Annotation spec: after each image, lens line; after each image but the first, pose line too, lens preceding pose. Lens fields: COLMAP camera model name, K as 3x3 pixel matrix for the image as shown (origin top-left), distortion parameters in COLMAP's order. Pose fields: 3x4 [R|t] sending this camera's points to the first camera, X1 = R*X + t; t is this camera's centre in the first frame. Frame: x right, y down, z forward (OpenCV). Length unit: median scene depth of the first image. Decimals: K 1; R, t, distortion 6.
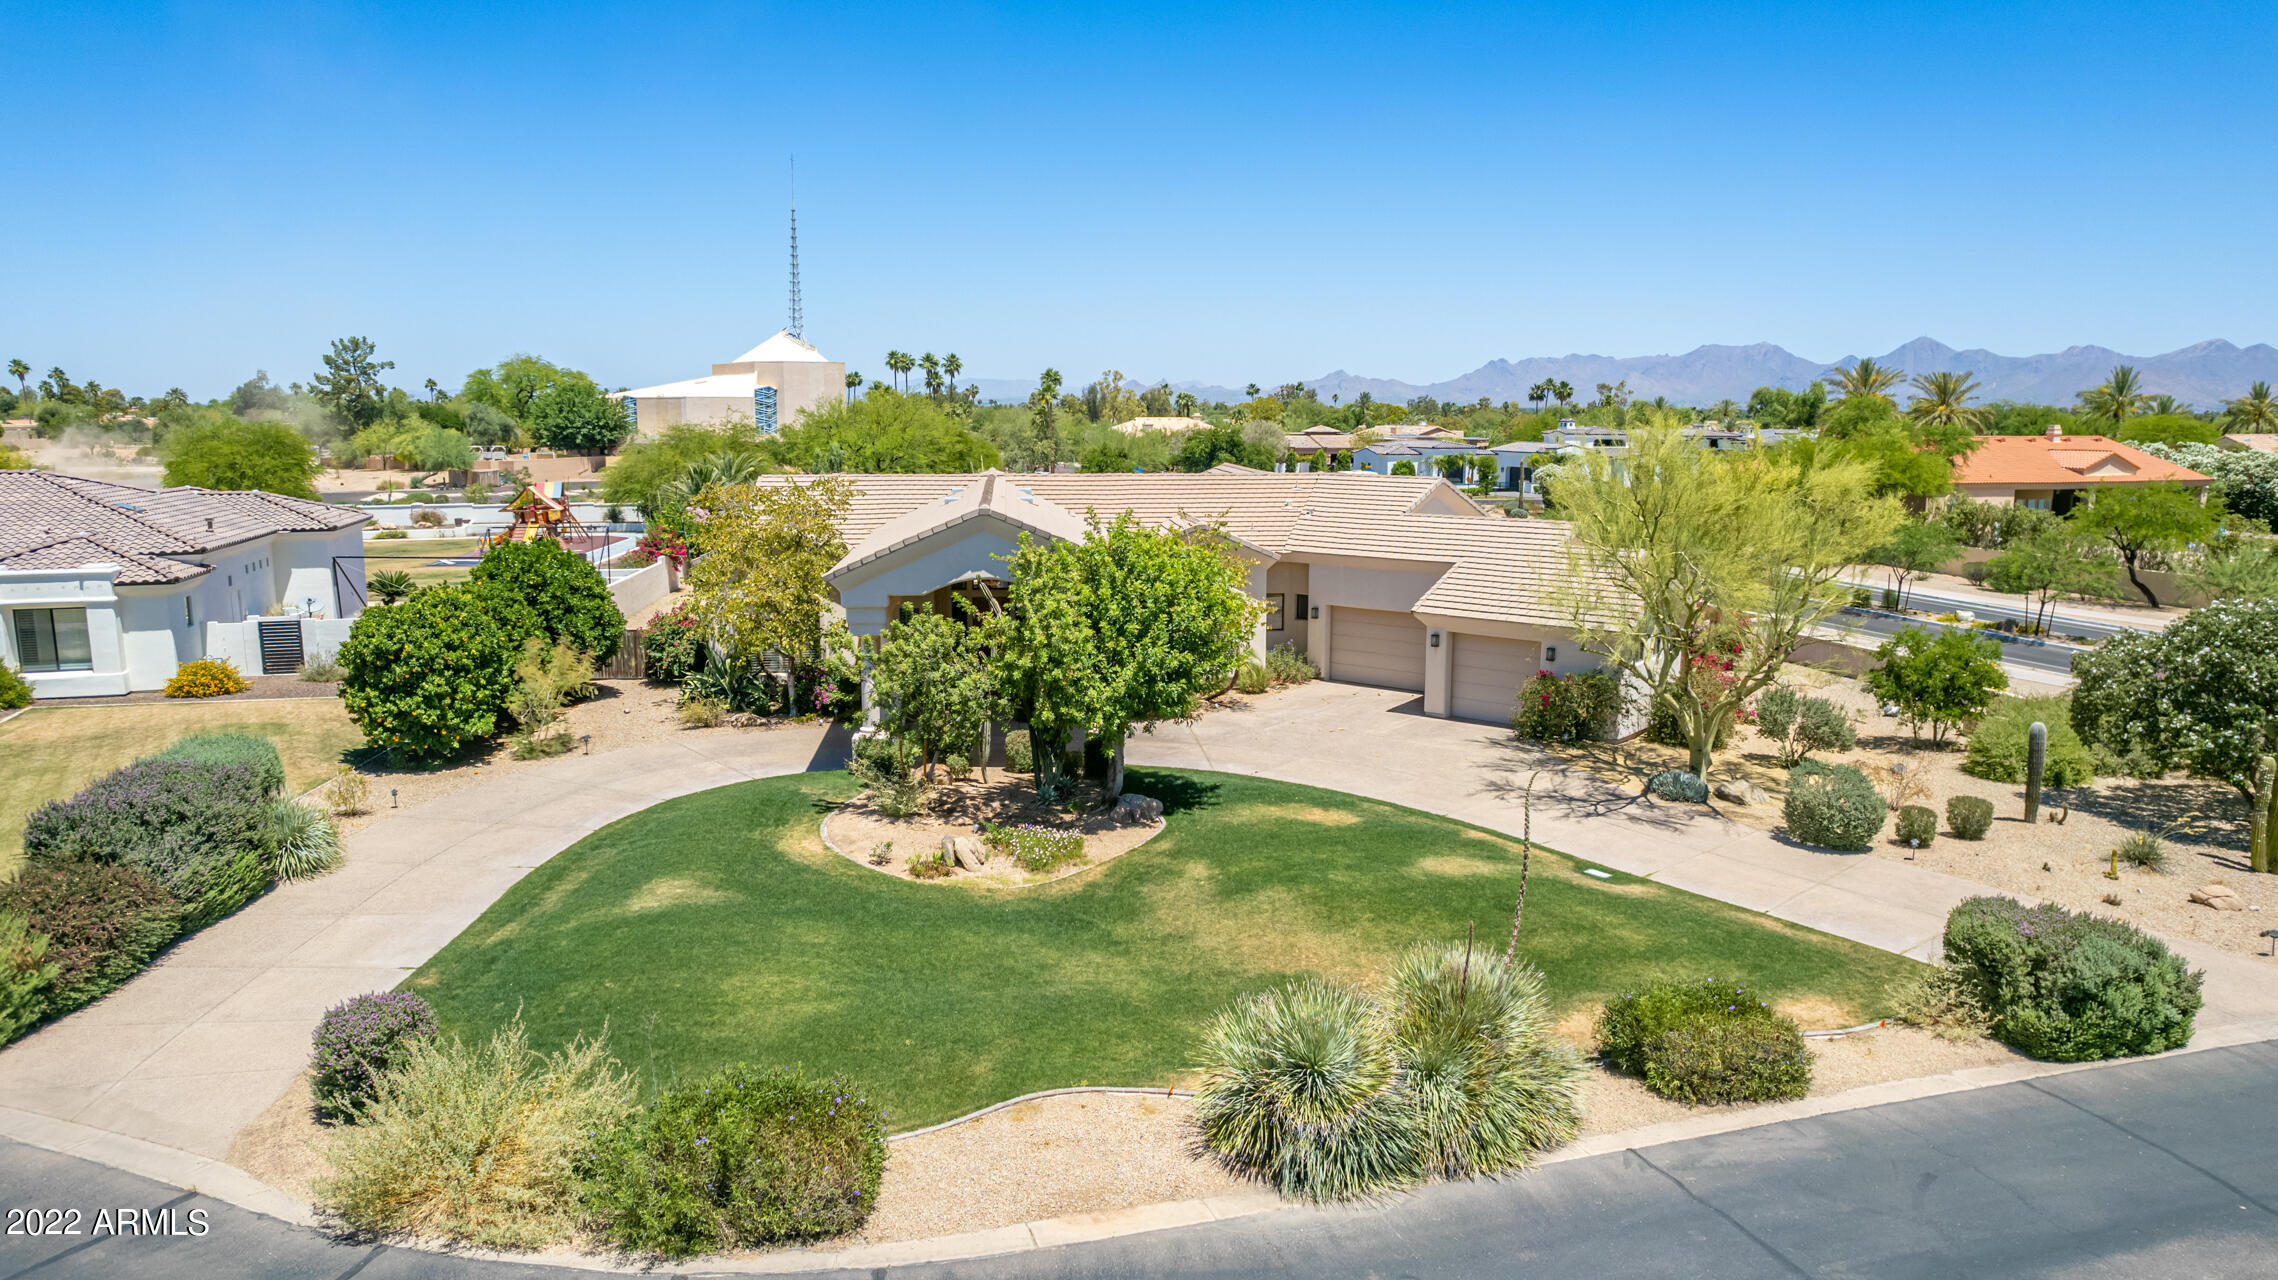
lens RADIAL K [[1475.6, 0, 1138.5], [0, 1475.6, 650.0], [0, 0, 1]] dist [-0.073714, 0.061284]
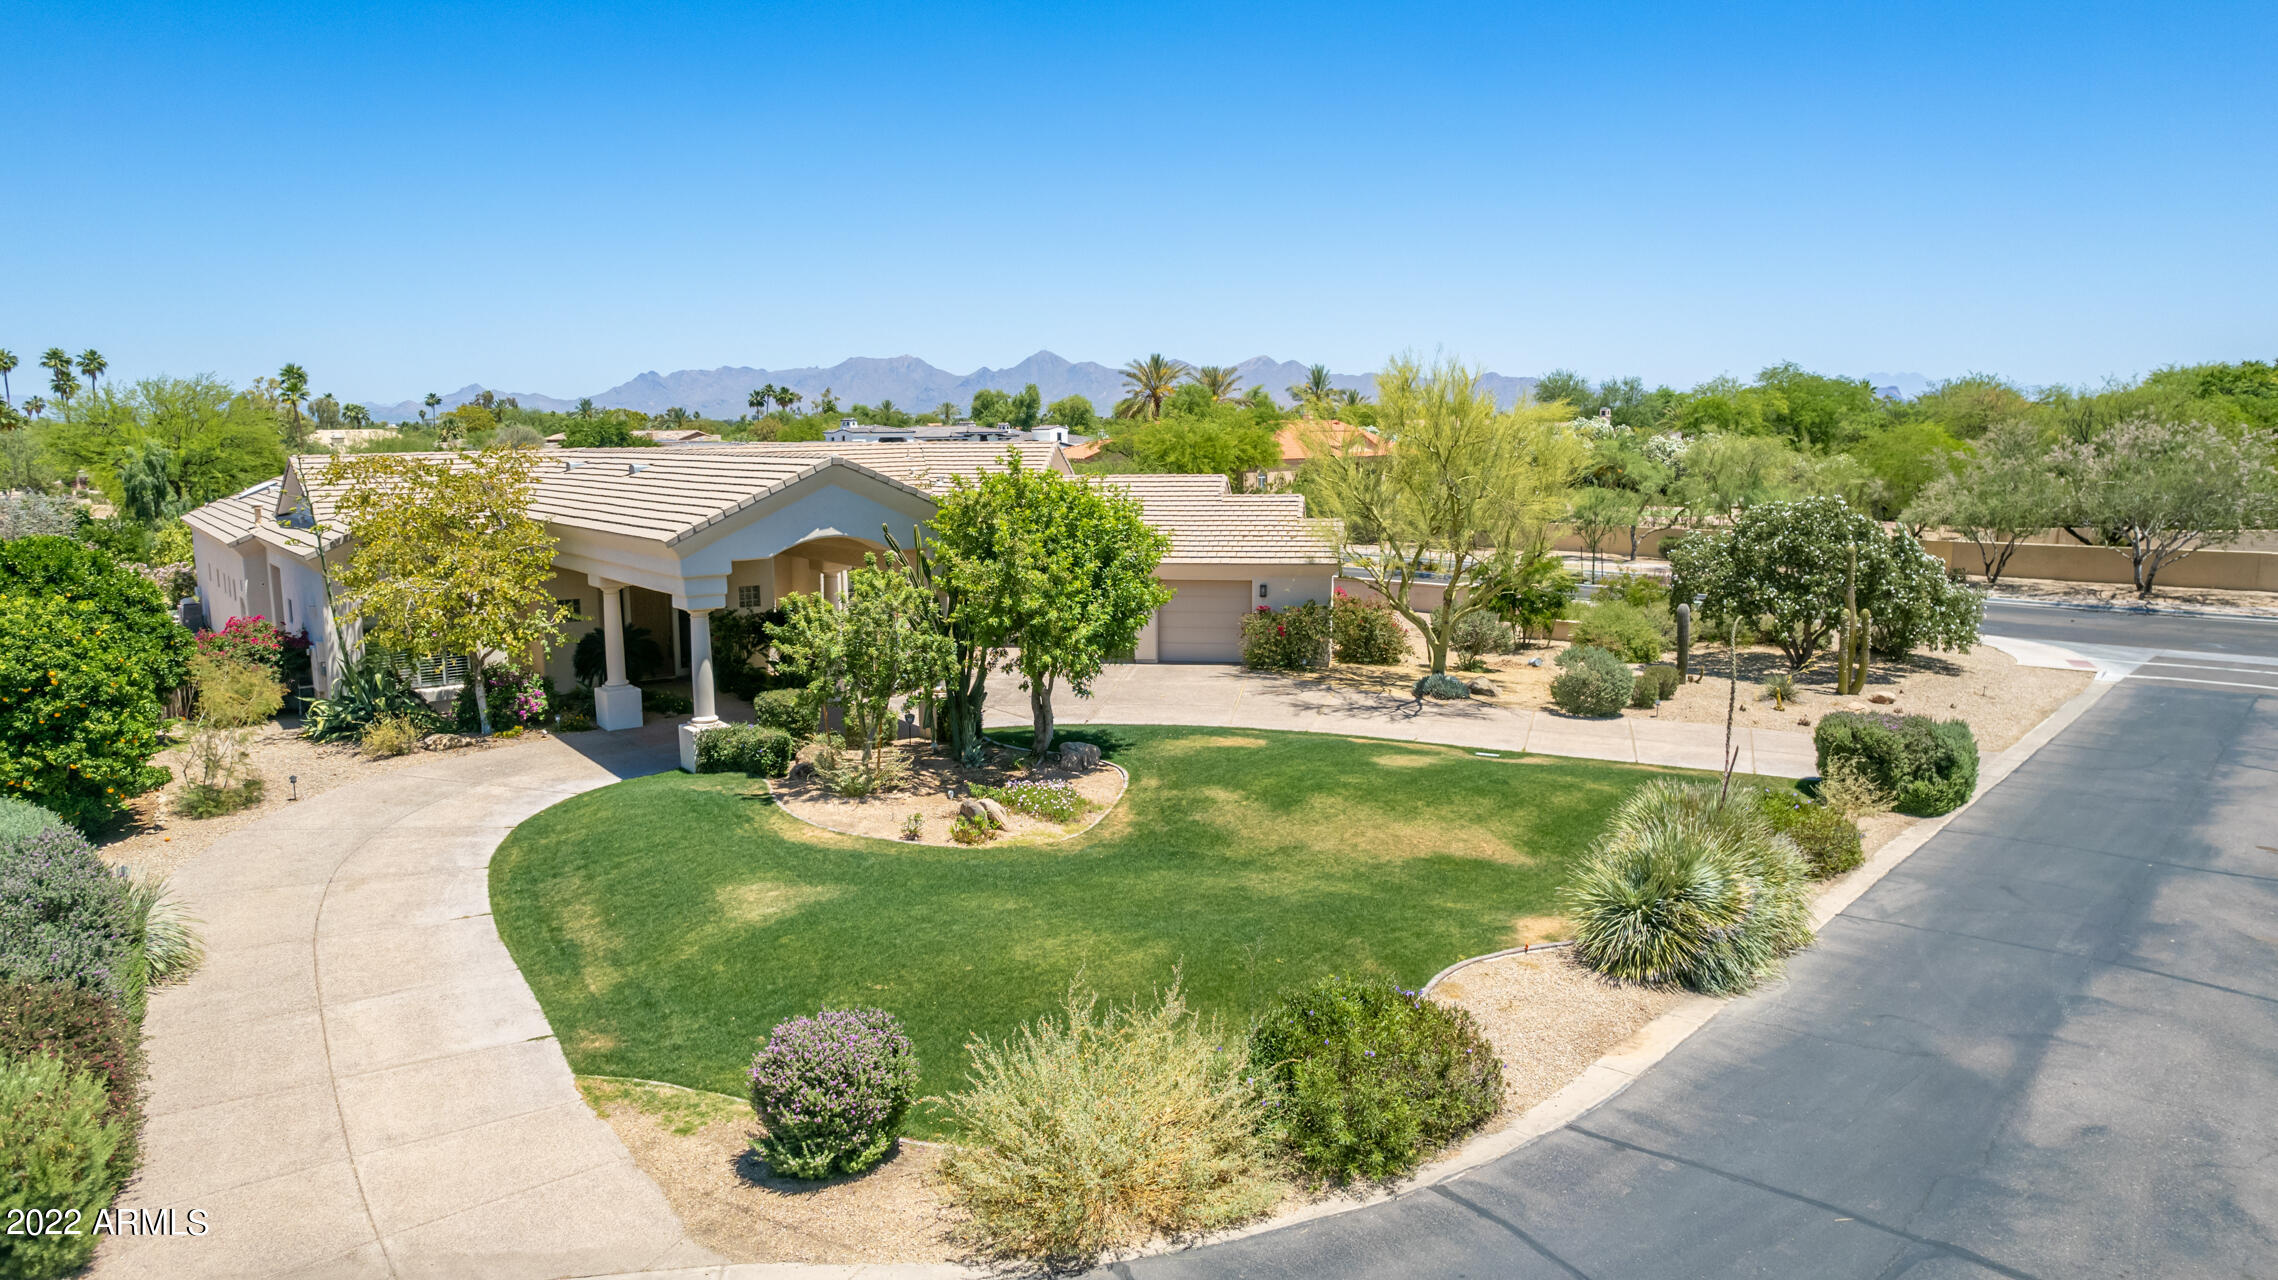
lens RADIAL K [[1500.3, 0, 1139.0], [0, 1500.3, 640.0], [0, 0, 1]] dist [-0.072789, 0.063129]
pose [[0.852090, -0.083037, 0.516766, -0.491140], [0.092255, 0.995704, 0.007877, 0.028868], [-0.515201, 0.040962, 0.856090, 0.137815]]
